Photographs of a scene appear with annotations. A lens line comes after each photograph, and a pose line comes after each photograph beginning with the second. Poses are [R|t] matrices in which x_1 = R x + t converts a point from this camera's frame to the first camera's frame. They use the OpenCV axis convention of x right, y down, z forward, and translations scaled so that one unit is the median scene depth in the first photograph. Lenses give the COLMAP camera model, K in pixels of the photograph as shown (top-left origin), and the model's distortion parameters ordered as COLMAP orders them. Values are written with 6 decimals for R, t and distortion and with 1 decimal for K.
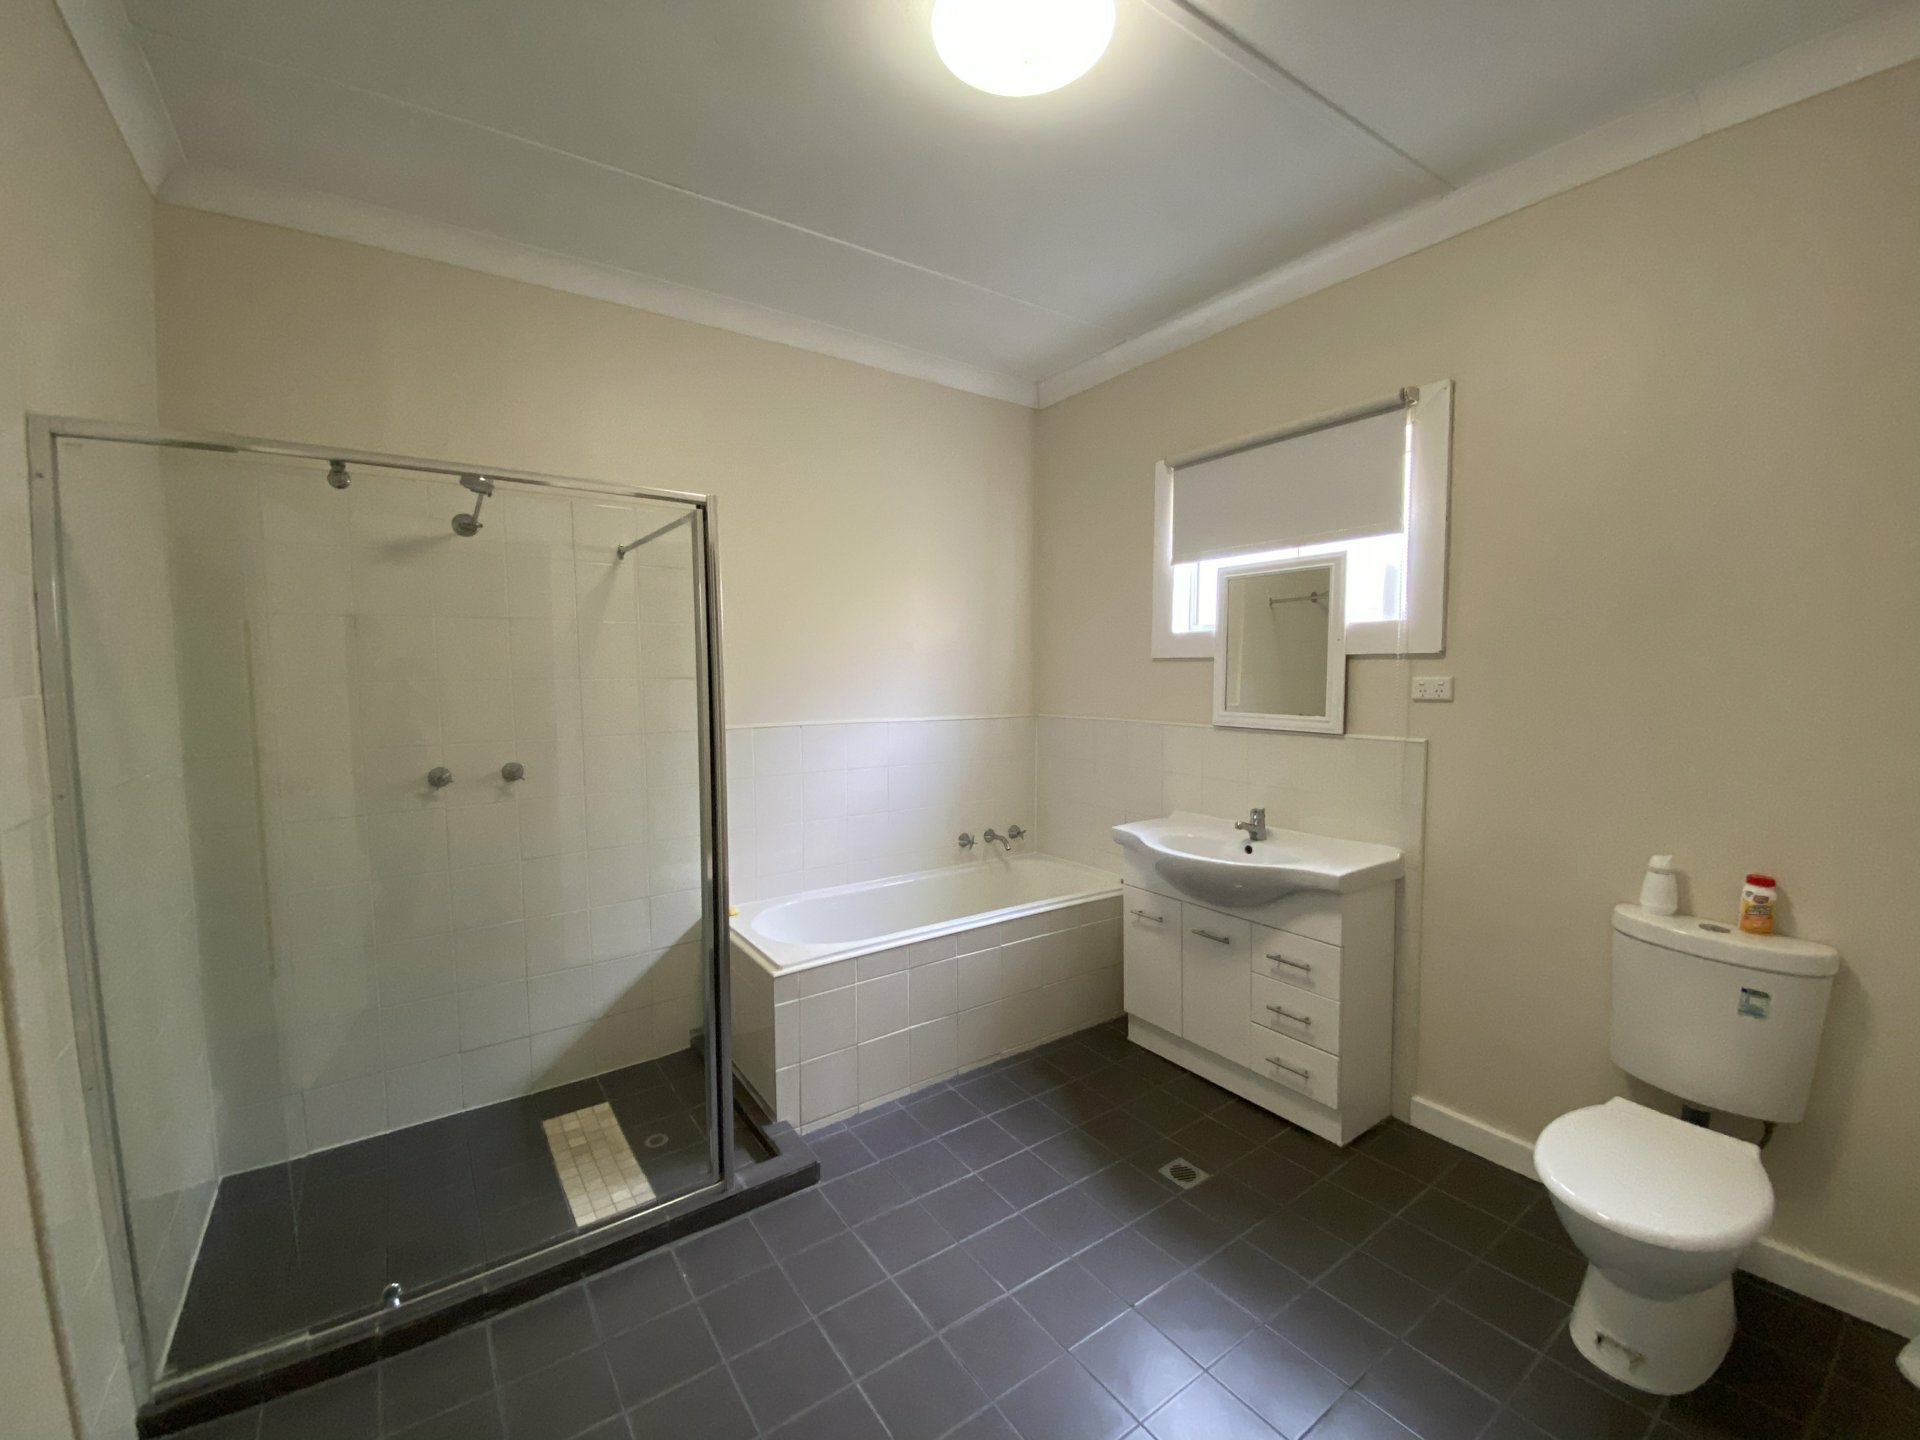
lens RADIAL K [[782.2, 0, 950.1], [0, 782.2, 719.2], [0, 0, 1]] dist [0.025405, -0.028056]
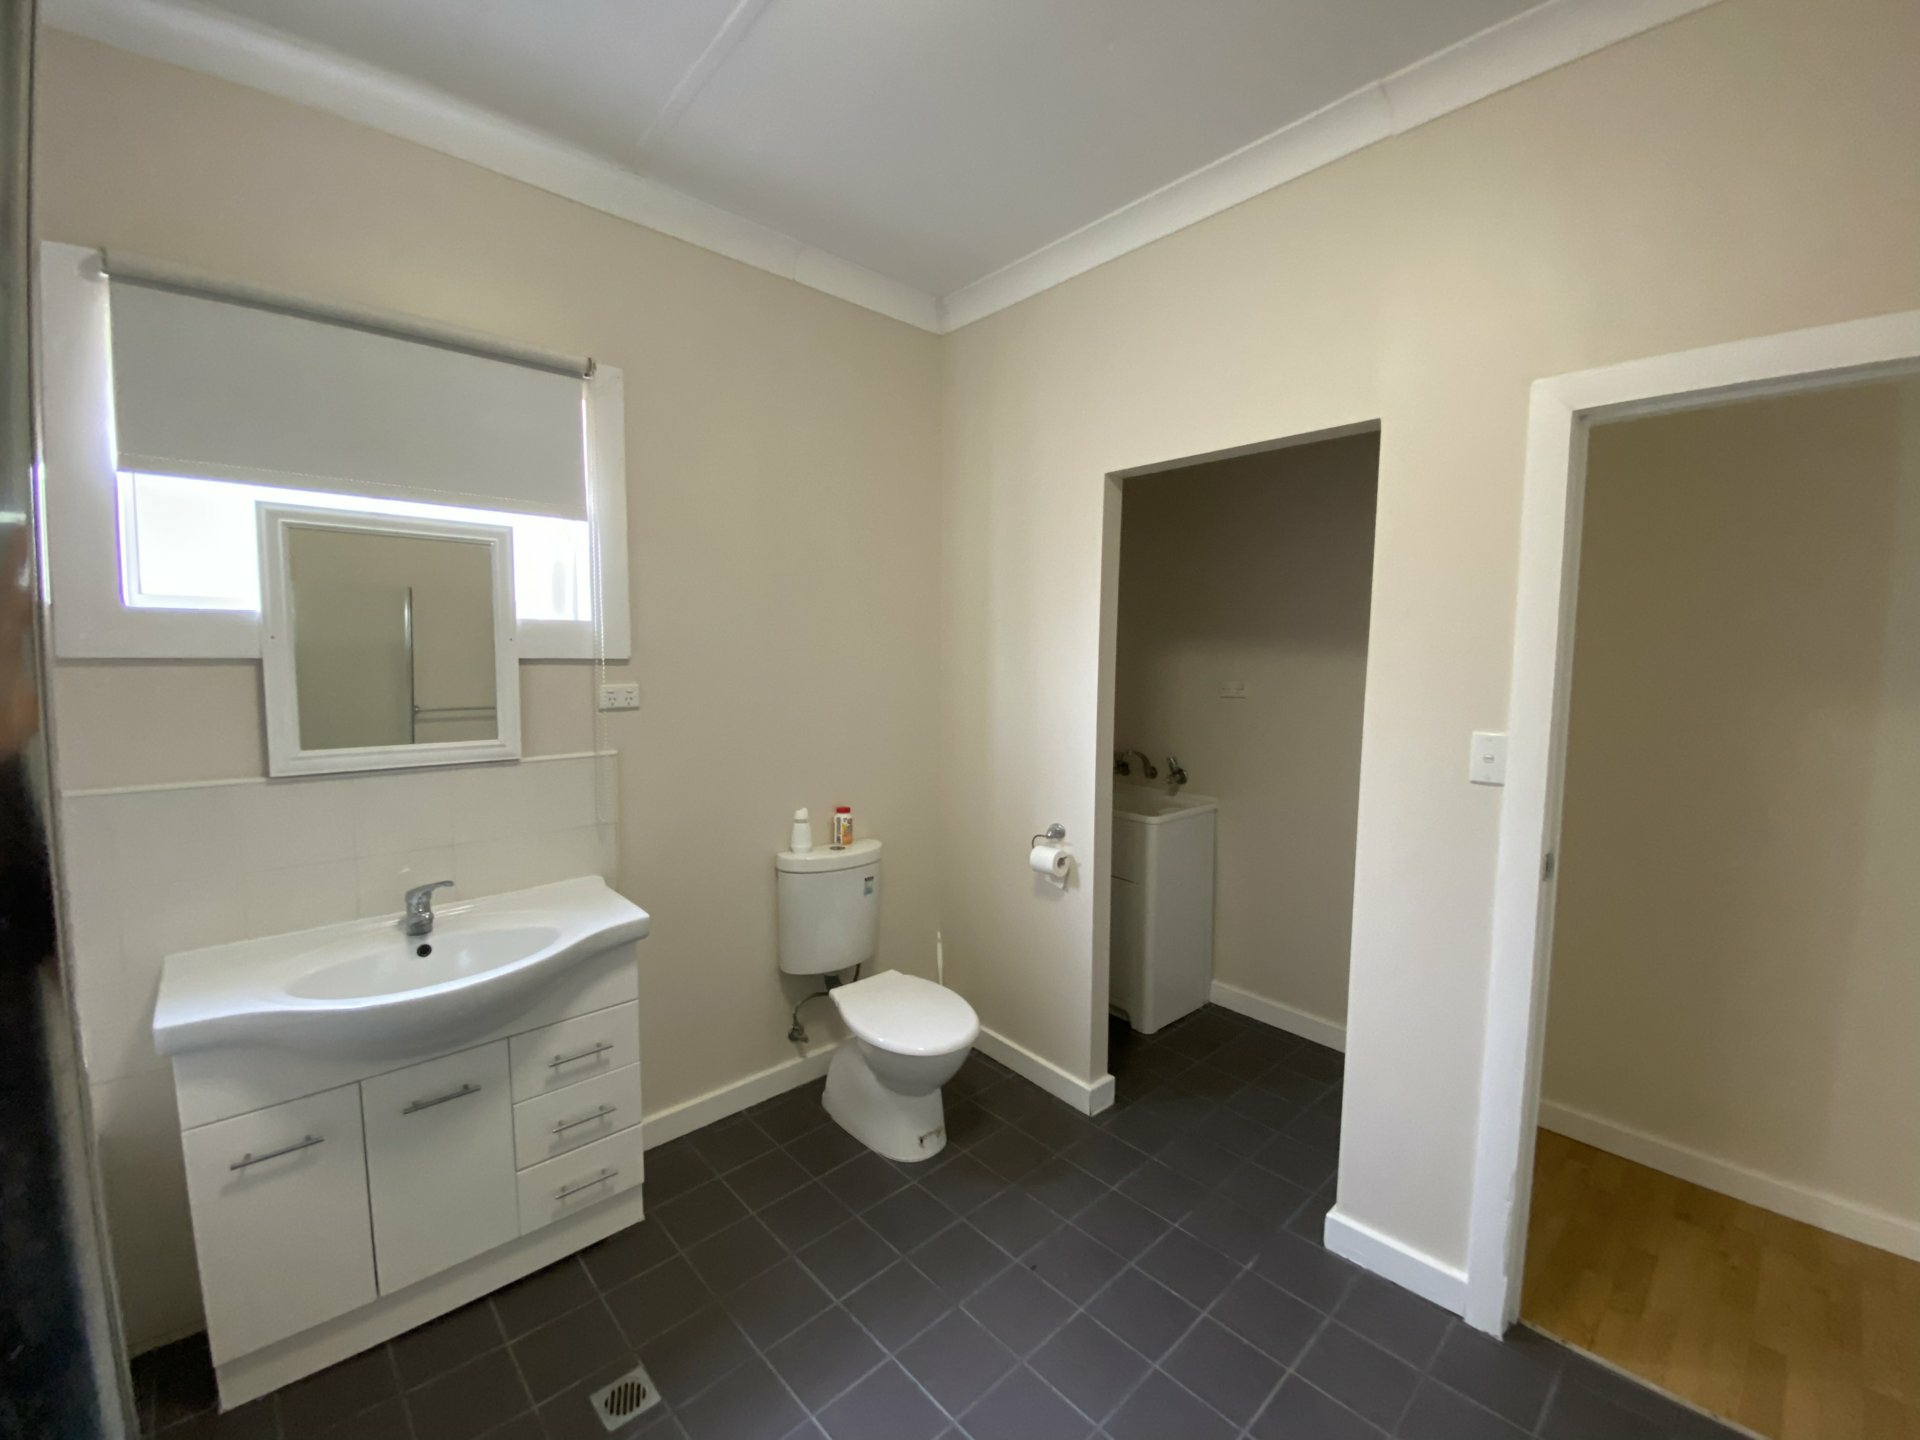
lens RADIAL K [[782.2, 0, 950.1], [0, 782.2, 719.2], [0, 0, 1]] dist [0.025405, -0.028056]
pose [[-0.150678, -0.078228, 0.985483, -0.369984], [0.058228, 0.994431, 0.087841, -0.069446], [-0.986867, 0.070618, -0.145283, 0.730811]]
